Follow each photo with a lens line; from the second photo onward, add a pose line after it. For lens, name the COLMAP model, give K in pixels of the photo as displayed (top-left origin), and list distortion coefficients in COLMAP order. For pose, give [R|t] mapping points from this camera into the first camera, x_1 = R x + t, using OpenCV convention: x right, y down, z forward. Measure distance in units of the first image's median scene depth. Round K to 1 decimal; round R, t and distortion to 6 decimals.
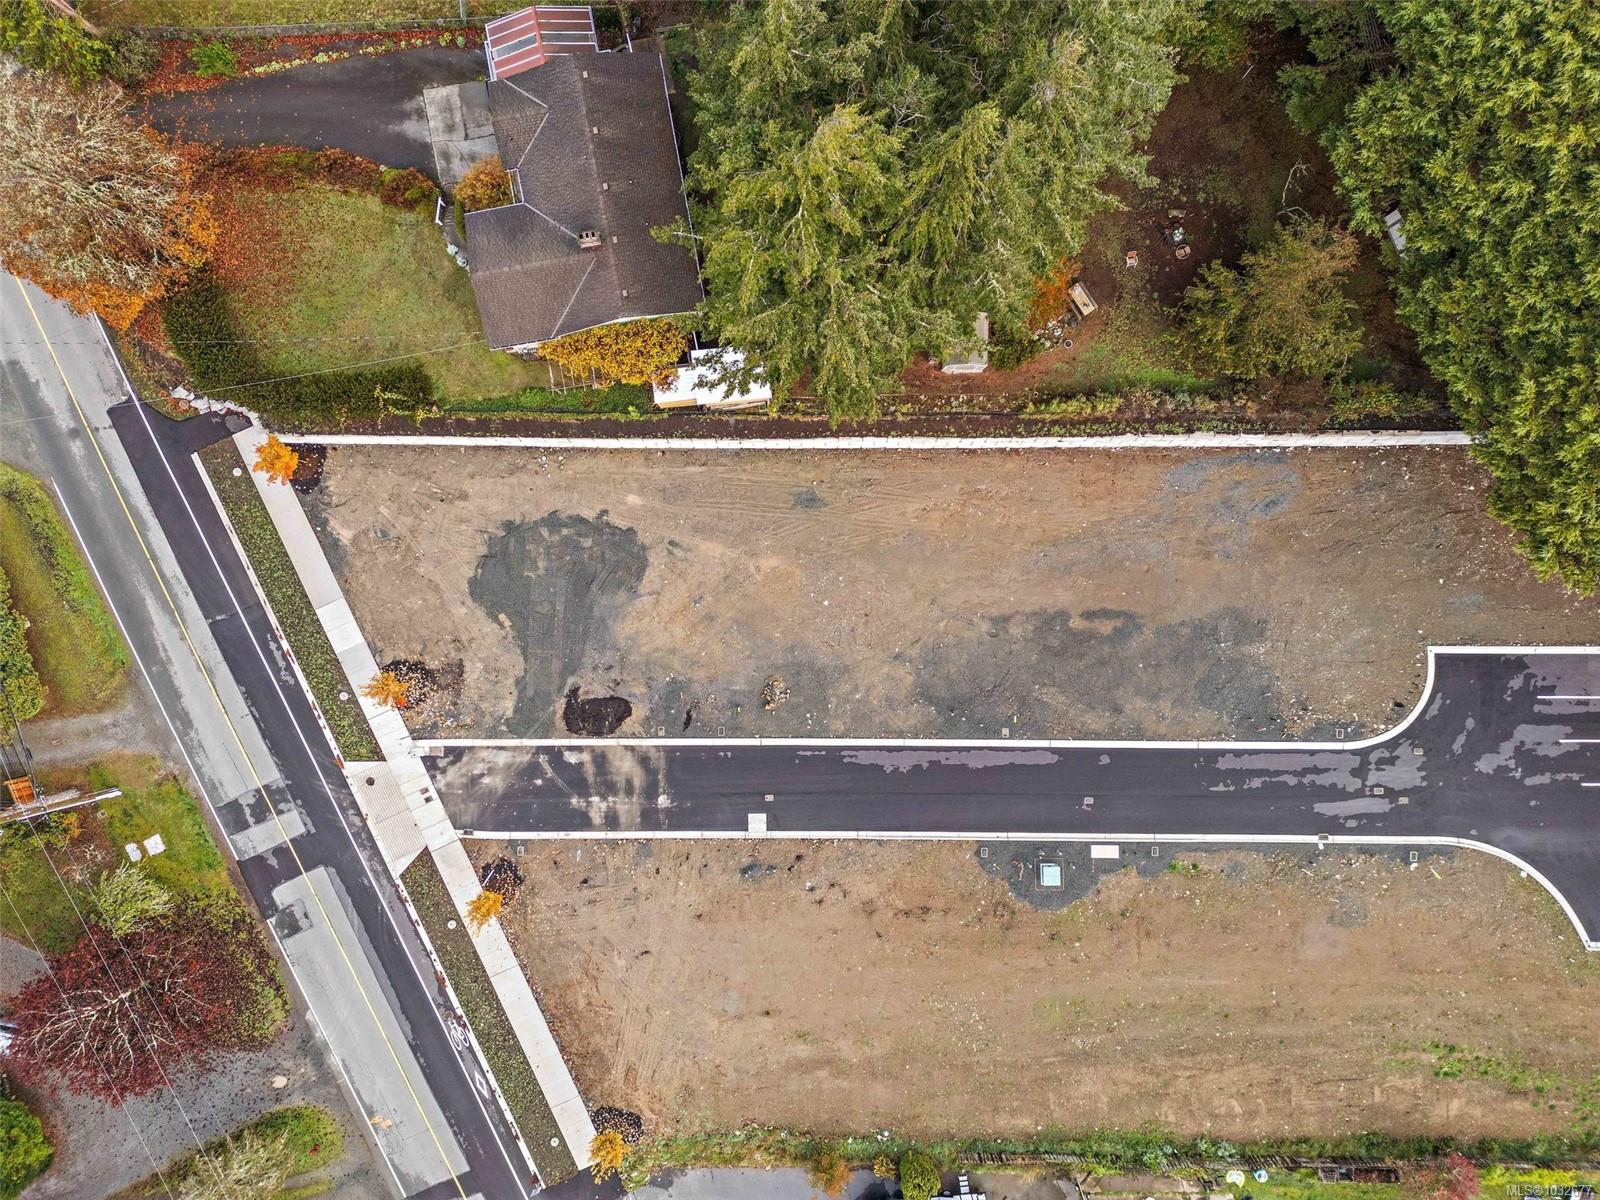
lens RADIAL K [[1112.3, 0, 798.2], [0, 1112.3, 597.4], [0, 0, 1]] dist [0.092134, -0.094416]
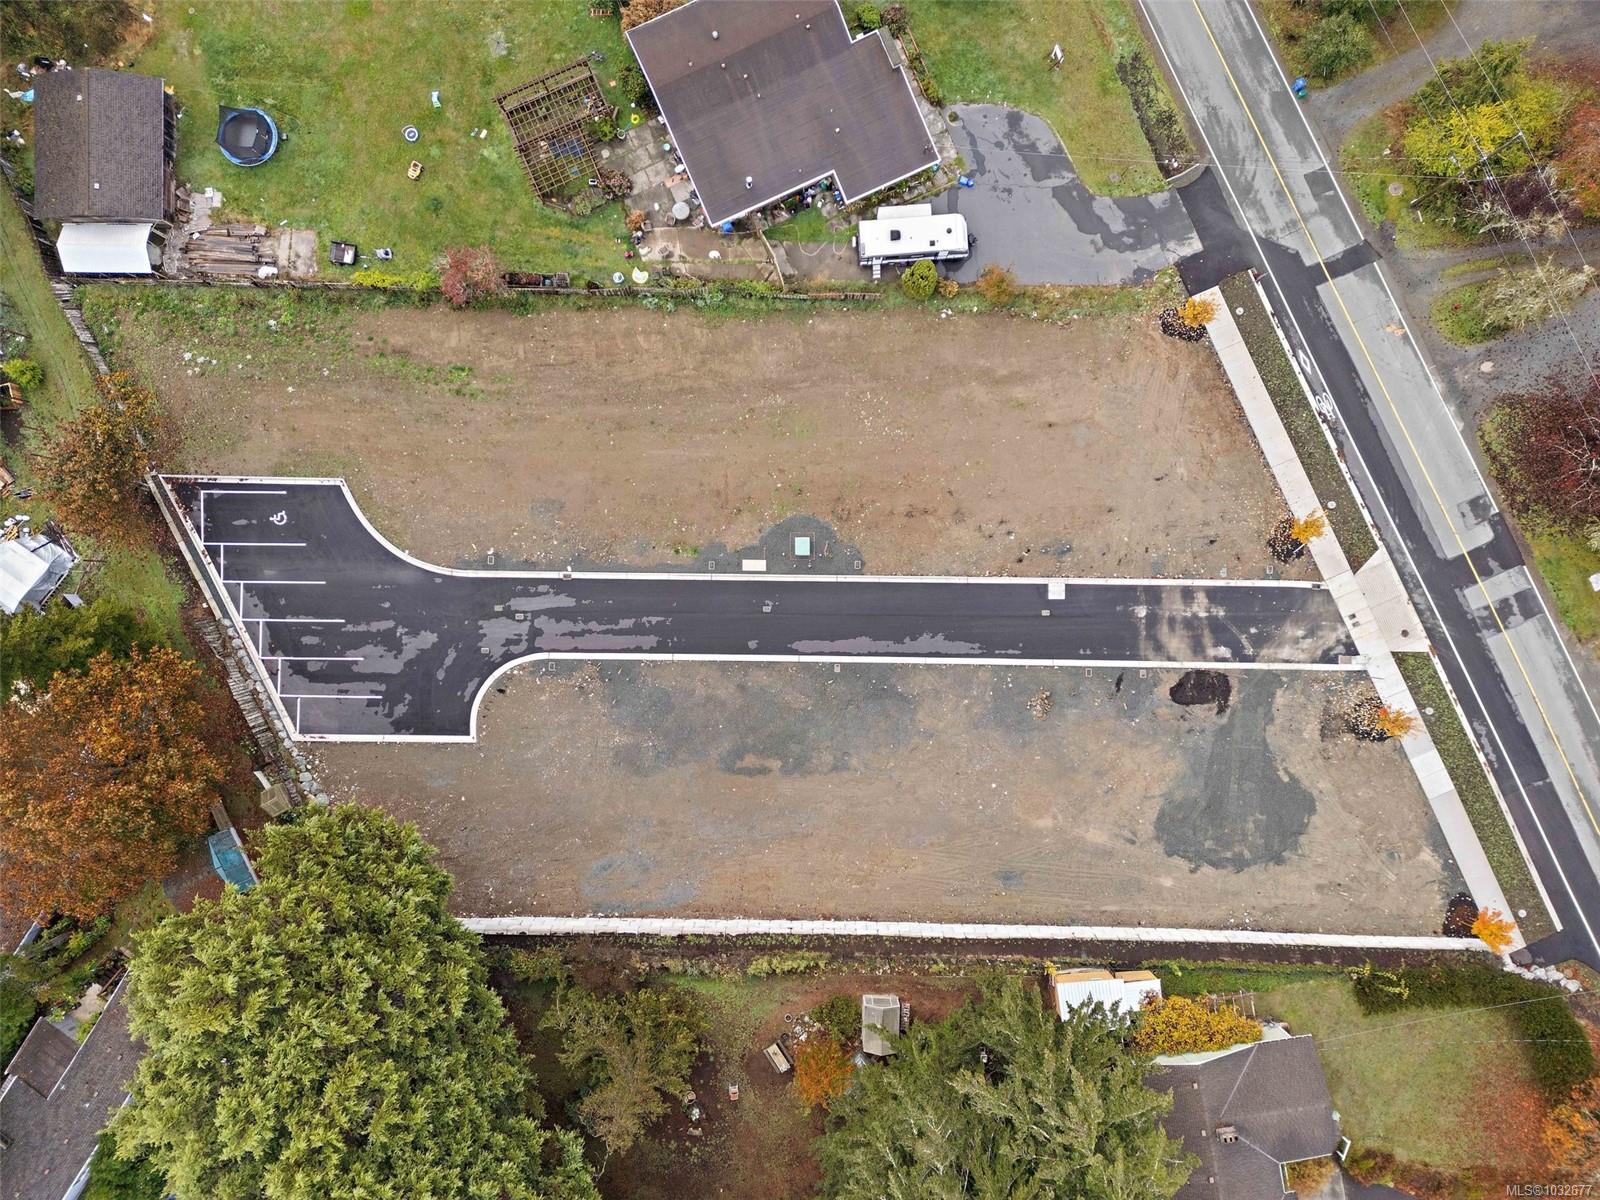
lens RADIAL K [[1112.3, 0, 798.2], [0, 1112.3, 597.4], [0, 0, 1]] dist [0.092134, -0.094416]
pose [[-0.999808, -0.013766, 0.013926, 0.210347], [0.013768, -0.999905, 0.000026, 0.192760], [0.013924, 0.000217, 0.999903, -0.136461]]
